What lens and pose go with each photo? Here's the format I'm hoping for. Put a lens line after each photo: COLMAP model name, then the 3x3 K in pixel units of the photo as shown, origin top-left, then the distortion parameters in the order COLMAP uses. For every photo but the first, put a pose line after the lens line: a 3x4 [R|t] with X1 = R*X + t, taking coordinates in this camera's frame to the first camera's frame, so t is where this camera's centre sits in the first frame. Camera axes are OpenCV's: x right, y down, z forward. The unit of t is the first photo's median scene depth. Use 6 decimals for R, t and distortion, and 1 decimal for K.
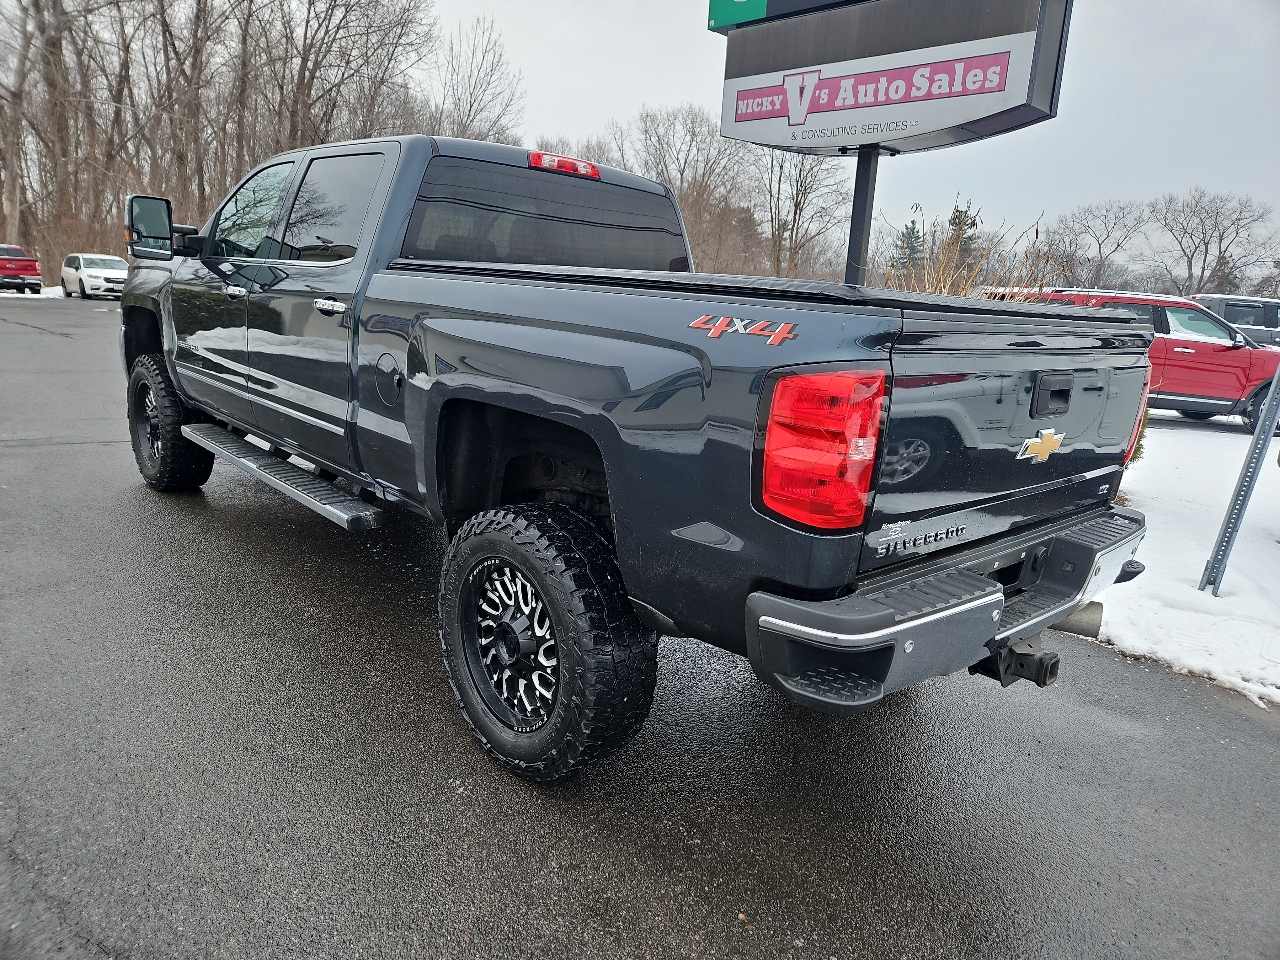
lens RADIAL K [[853.5, 0, 645.2], [0, 853.5, 487.3], [0, 0, 1]] dist [0.069729, -0.054682]
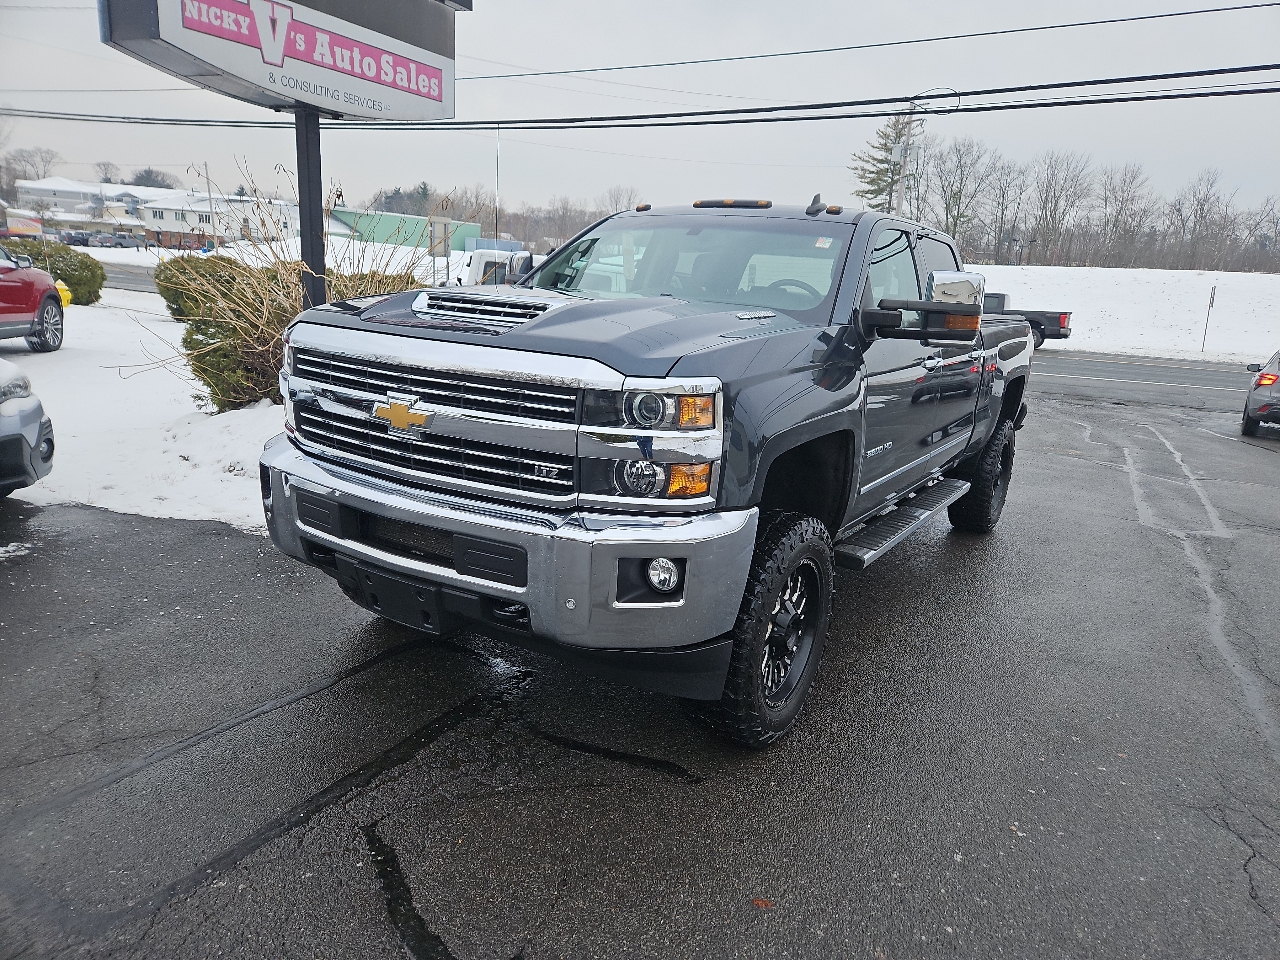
lens RADIAL K [[849.5, 0, 663.9], [0, 849.5, 486.6], [0, 0, 1]] dist [0.085863, -0.076083]
pose [[-0.261067, -0.308616, 0.914659, -0.827336], [0.140585, 0.925260, 0.352320, -0.298601], [-0.955029, 0.220566, -0.198168, 0.931524]]
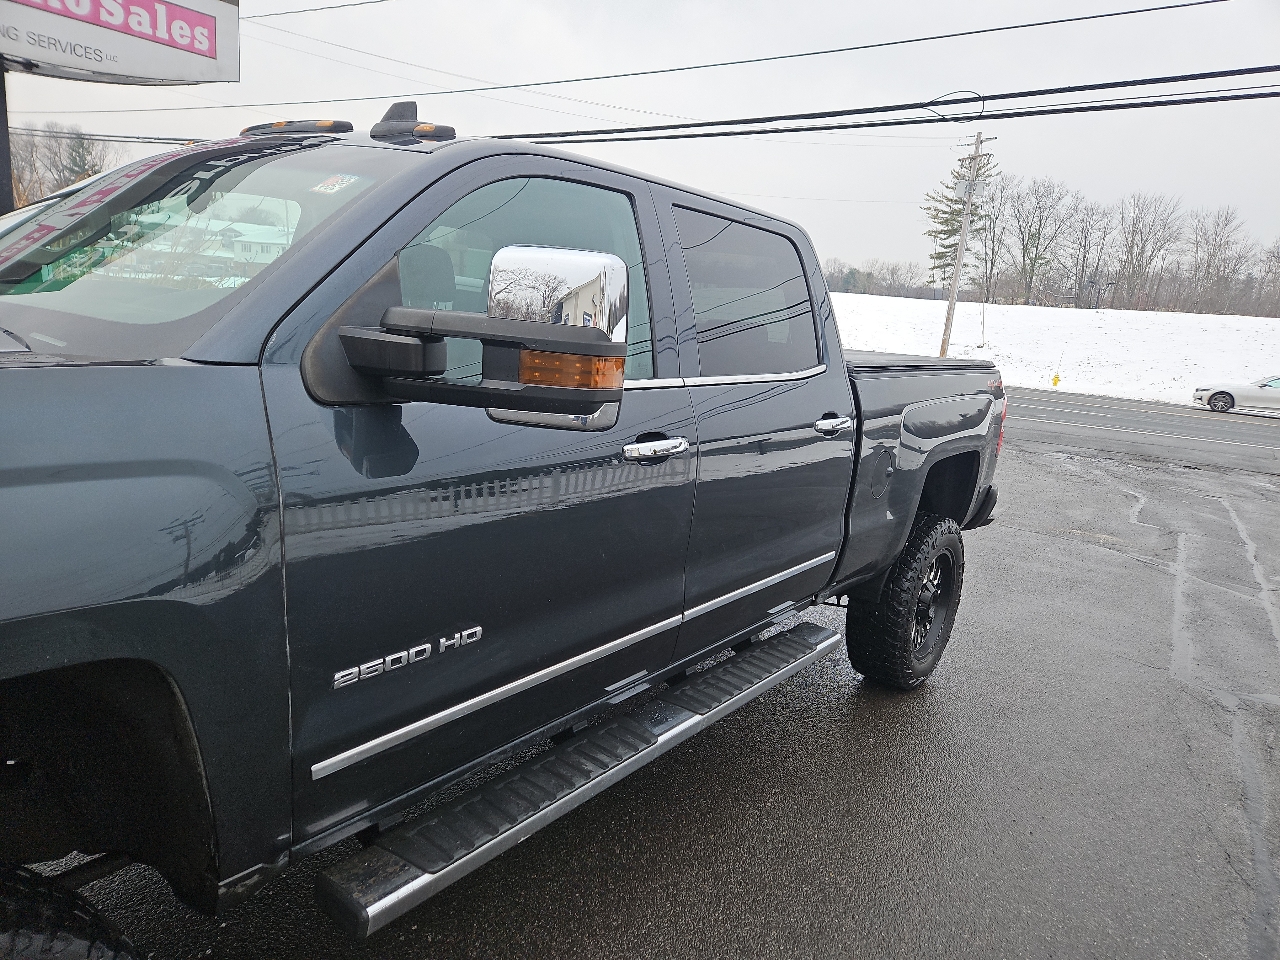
lens RADIAL K [[850.7, 0, 653.8], [0, 850.7, 481.9], [0, 0, 1]] dist [0.075344, -0.061197]
pose [[-0.168845, -0.275197, 0.946445, -0.581151], [0.129219, 0.945763, 0.298051, -0.216608], [-0.977136, 0.172623, -0.124126, 0.647494]]
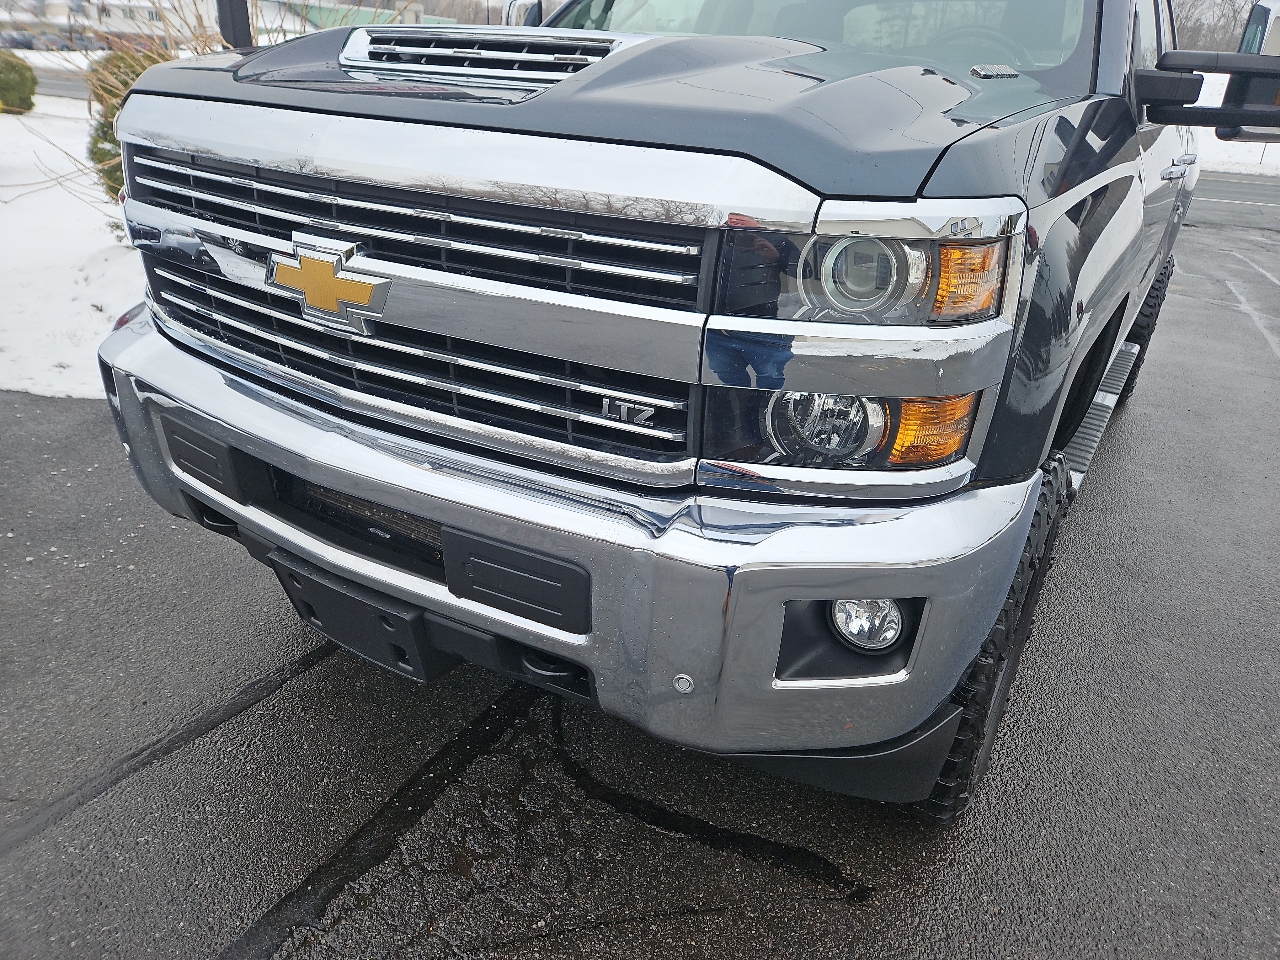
lens RADIAL K [[853.5, 0, 645.2], [0, 853.5, 487.3], [0, 0, 1]] dist [0.069729, -0.054682]
pose [[-0.248312, -0.481337, 0.840628, -0.633736], [0.148108, 0.838739, 0.524005, -0.260717], [-0.957291, 0.254621, -0.136979, 0.930343]]
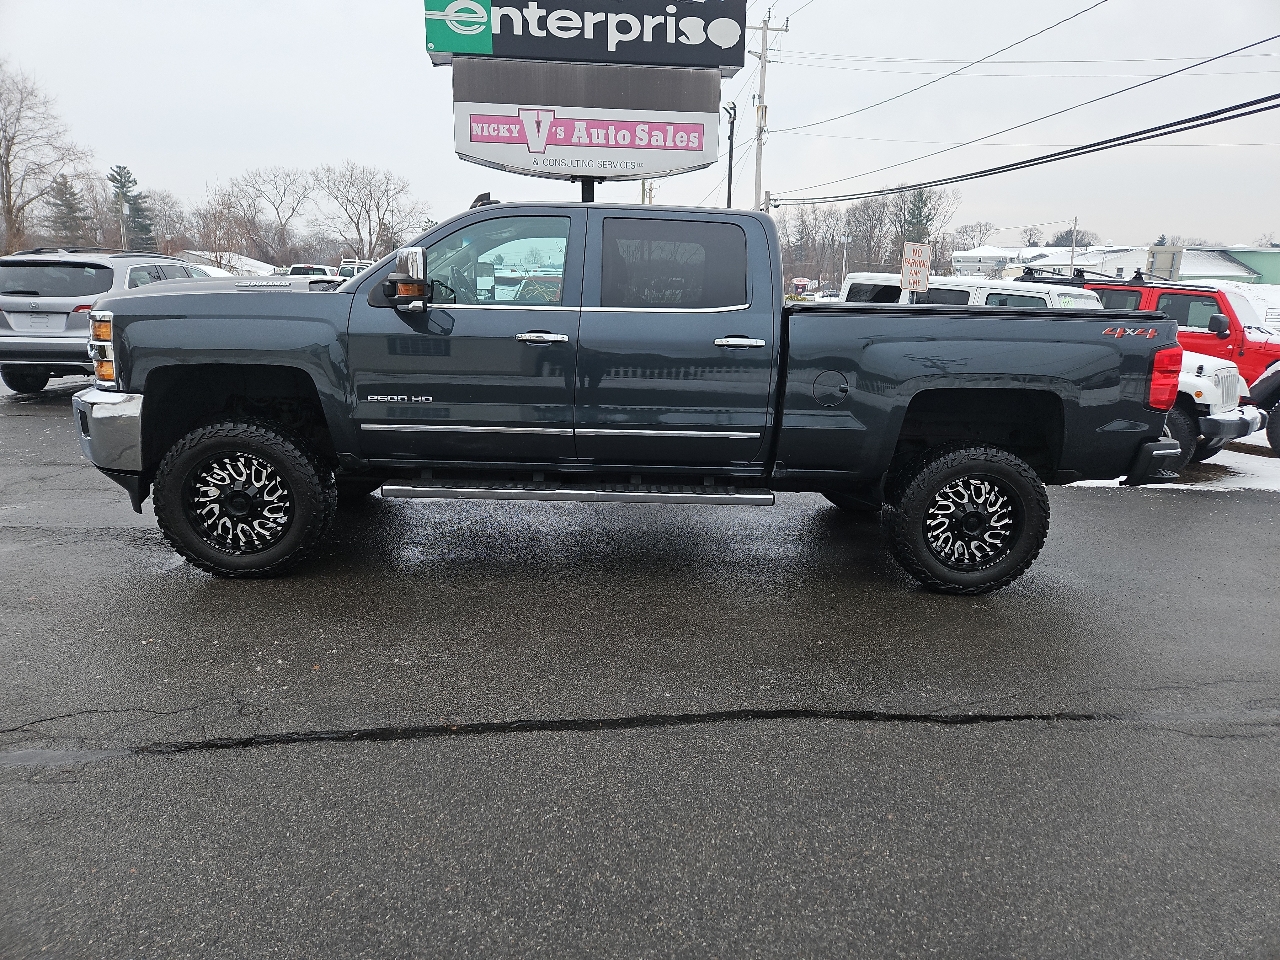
lens RADIAL K [[850.7, 0, 640.0], [0, 850.7, 480.0], [0, 0, 1]] dist [0.079205, -0.068908]
pose [[0.643468, -0.215388, 0.734546, -0.734761], [0.189968, 0.974510, 0.119338, -0.094989], [-0.741526, 0.062750, 0.667983, 0.128614]]
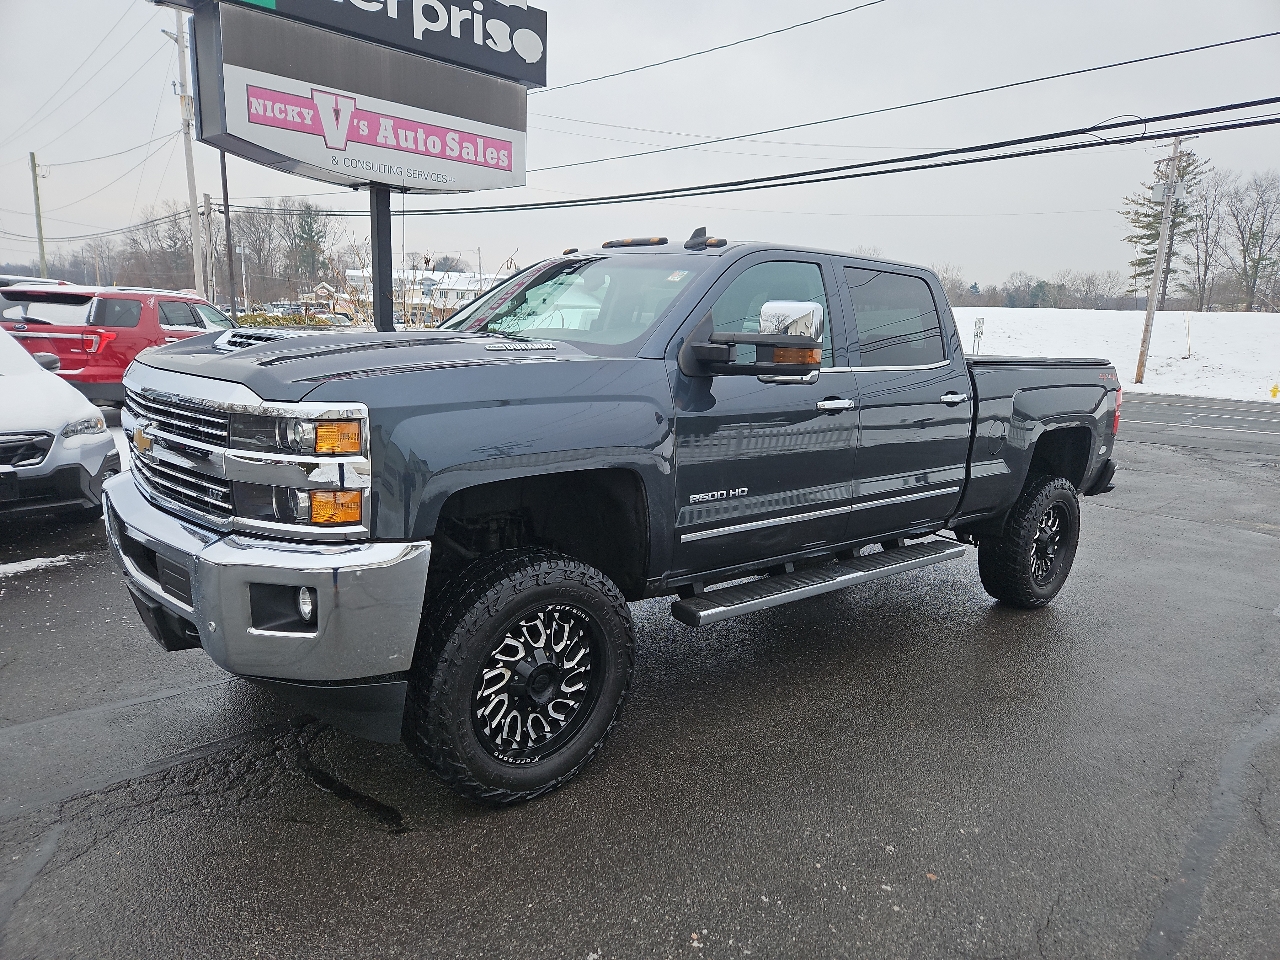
lens RADIAL K [[853.5, 0, 645.2], [0, 853.5, 487.3], [0, 0, 1]] dist [0.069729, -0.054682]
pose [[0.026820, -0.247997, 0.968389, -0.838233], [0.189341, 0.952462, 0.238674, -0.241067], [-0.981545, 0.176955, 0.072501, 0.695663]]
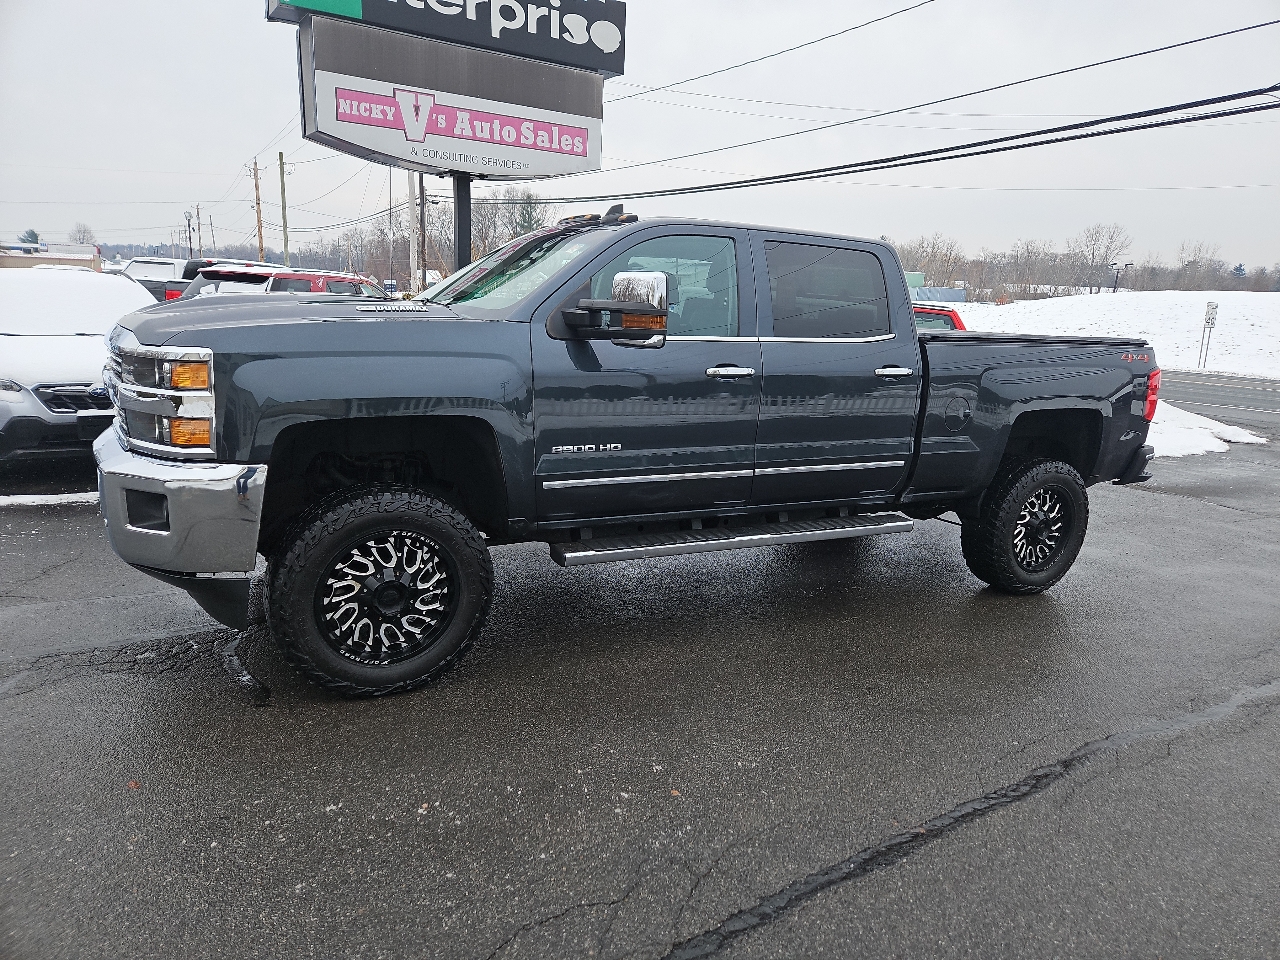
lens RADIAL K [[850.7, 0, 653.8], [0, 850.7, 481.9], [0, 0, 1]] dist [0.075344, -0.061197]
pose [[0.247649, -0.252821, 0.935282, -0.860875], [0.188889, 0.959427, 0.209333, -0.196043], [-0.950258, 0.124823, 0.285356, 0.499677]]
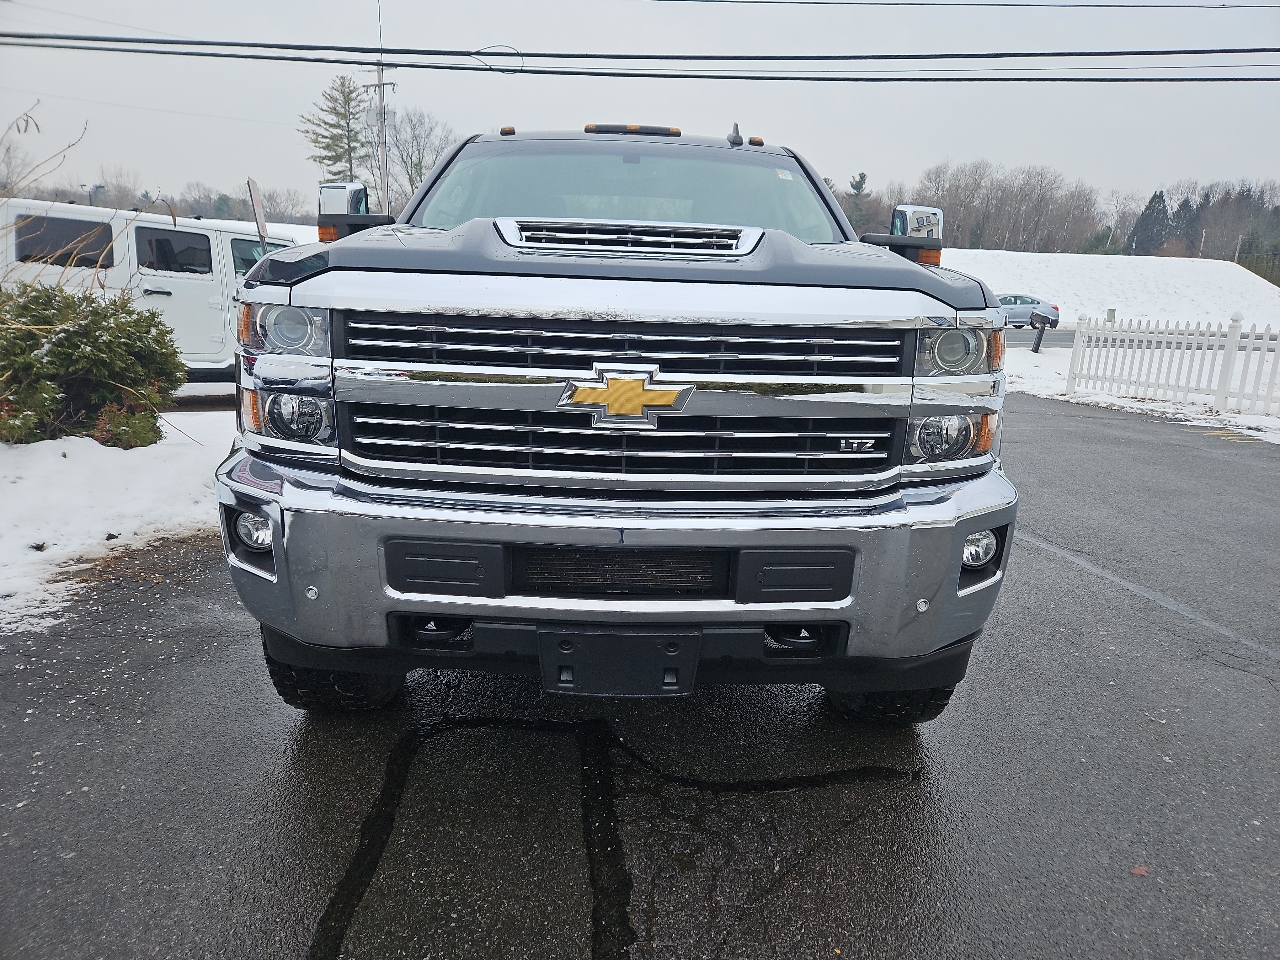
lens RADIAL K [[853.5, 0, 645.2], [0, 853.5, 487.3], [0, 0, 1]] dist [0.069729, -0.054682]
pose [[-0.736614, -0.250932, 0.628040, -0.608036], [0.068244, 0.896304, 0.438158, -0.298167], [-0.672862, 0.365613, -0.643105, 1.136898]]
